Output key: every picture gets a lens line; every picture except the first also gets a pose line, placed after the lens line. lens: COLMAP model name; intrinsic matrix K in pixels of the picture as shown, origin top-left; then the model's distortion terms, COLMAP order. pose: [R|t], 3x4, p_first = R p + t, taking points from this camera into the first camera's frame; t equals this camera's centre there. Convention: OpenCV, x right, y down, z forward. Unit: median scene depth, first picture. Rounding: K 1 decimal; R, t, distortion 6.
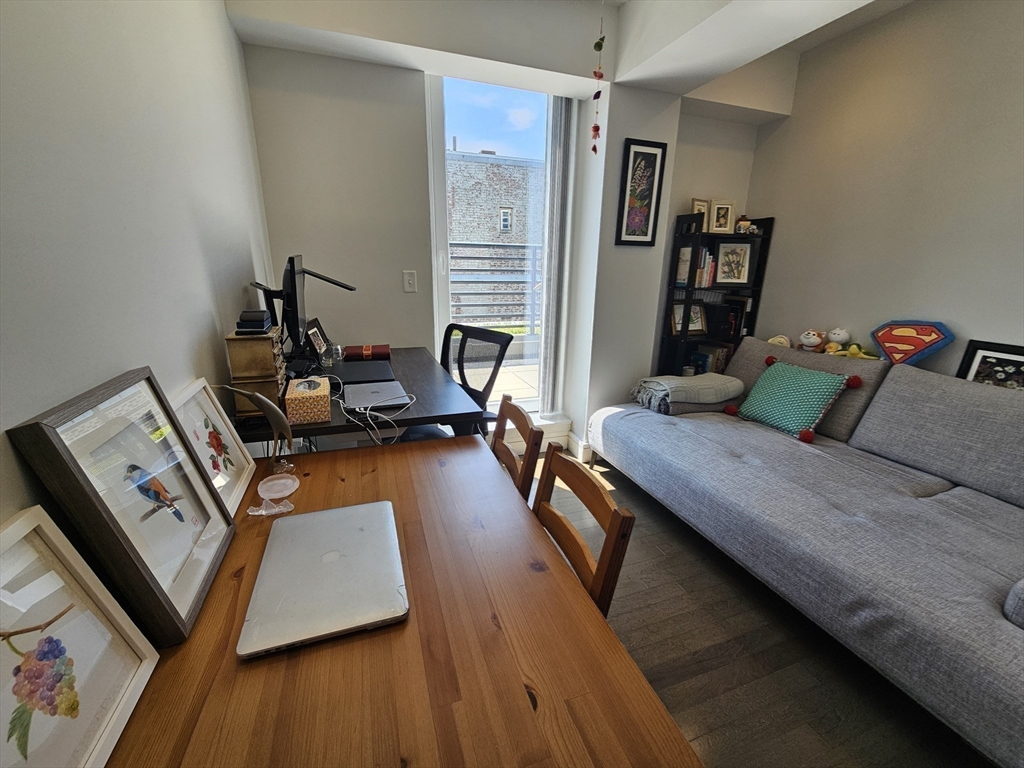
lens RADIAL K [[419.1, 0, 512.0], [0, 419.1, 384.0], [0, 0, 1]] dist [-0.001284, -0.000656]
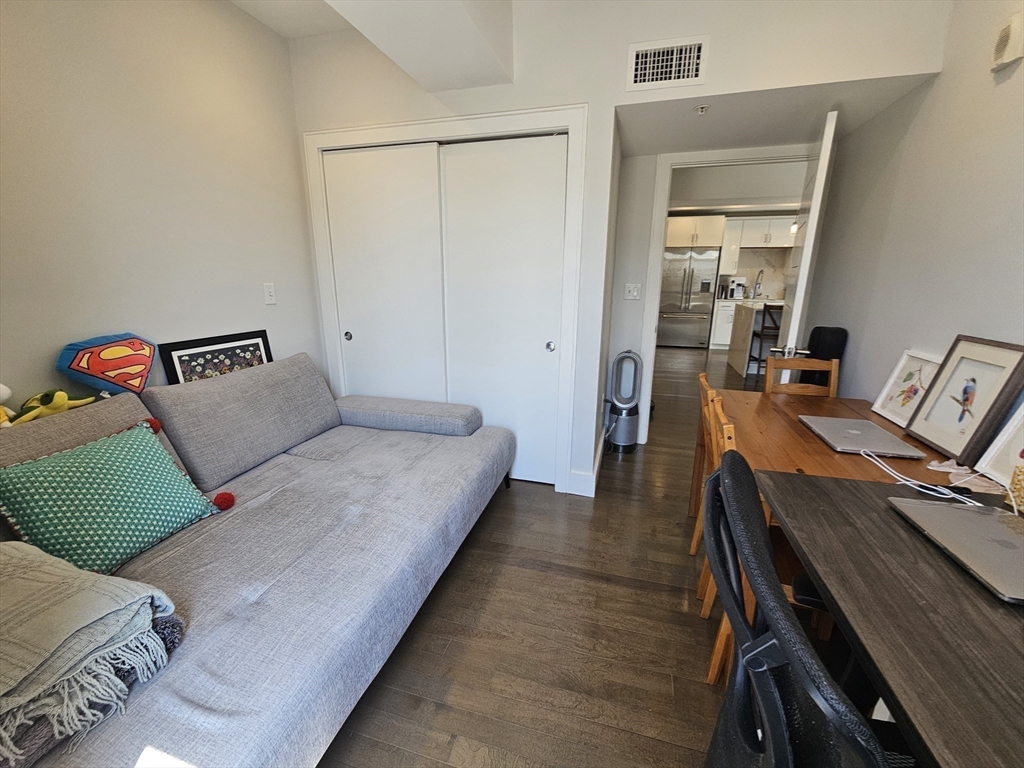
lens RADIAL K [[419.1, 0, 512.0], [0, 419.1, 384.0], [0, 0, 1]] dist [-0.001284, -0.000656]
pose [[-0.812192, -0.163203, 0.560097, -0.082814], [0.142651, 0.875371, 0.461927, -0.357191], [-0.565681, 0.455072, -0.687688, 1.270931]]
